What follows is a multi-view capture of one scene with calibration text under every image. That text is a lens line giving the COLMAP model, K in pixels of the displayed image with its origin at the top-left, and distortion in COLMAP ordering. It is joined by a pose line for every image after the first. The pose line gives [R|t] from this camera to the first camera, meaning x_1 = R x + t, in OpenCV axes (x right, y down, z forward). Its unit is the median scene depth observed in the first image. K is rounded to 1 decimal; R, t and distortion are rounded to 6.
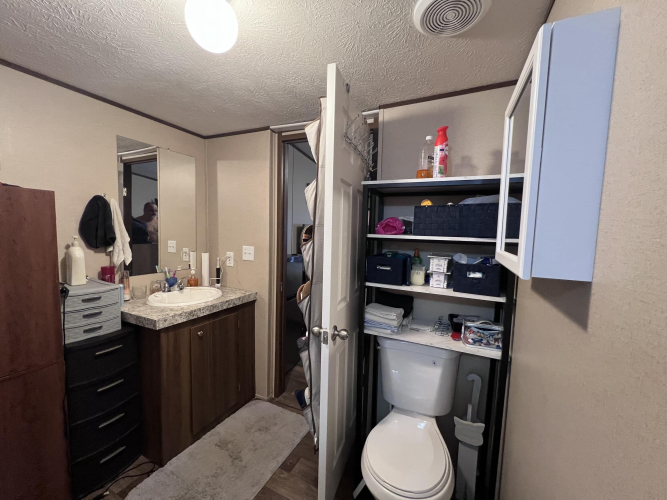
lens RADIAL K [[265.9, 0, 333.9], [0, 265.9, 250.6], [0, 0, 1]] dist [-0.001683, 0.000969]
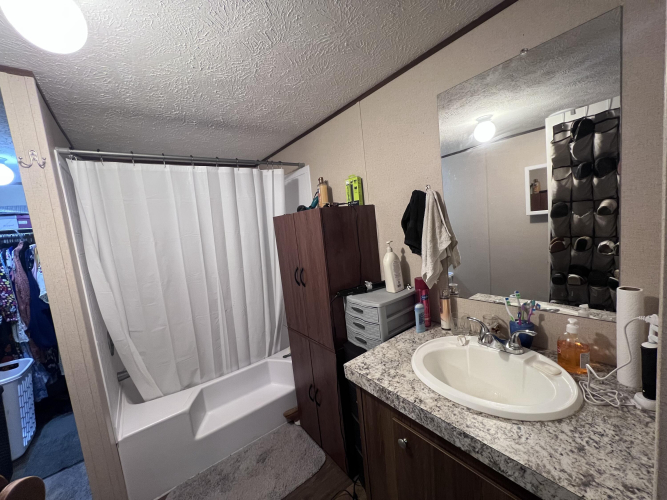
lens RADIAL K [[265.9, 0, 334.0], [0, 265.9, 250.0], [0, 0, 1]] dist [-0.001683, 0.000969]
pose [[-0.454621, 0.106533, -0.884291, -0.027317], [0.019541, 0.993775, 0.109676, -0.122832], [0.890471, 0.032581, -0.453873, 1.149127]]
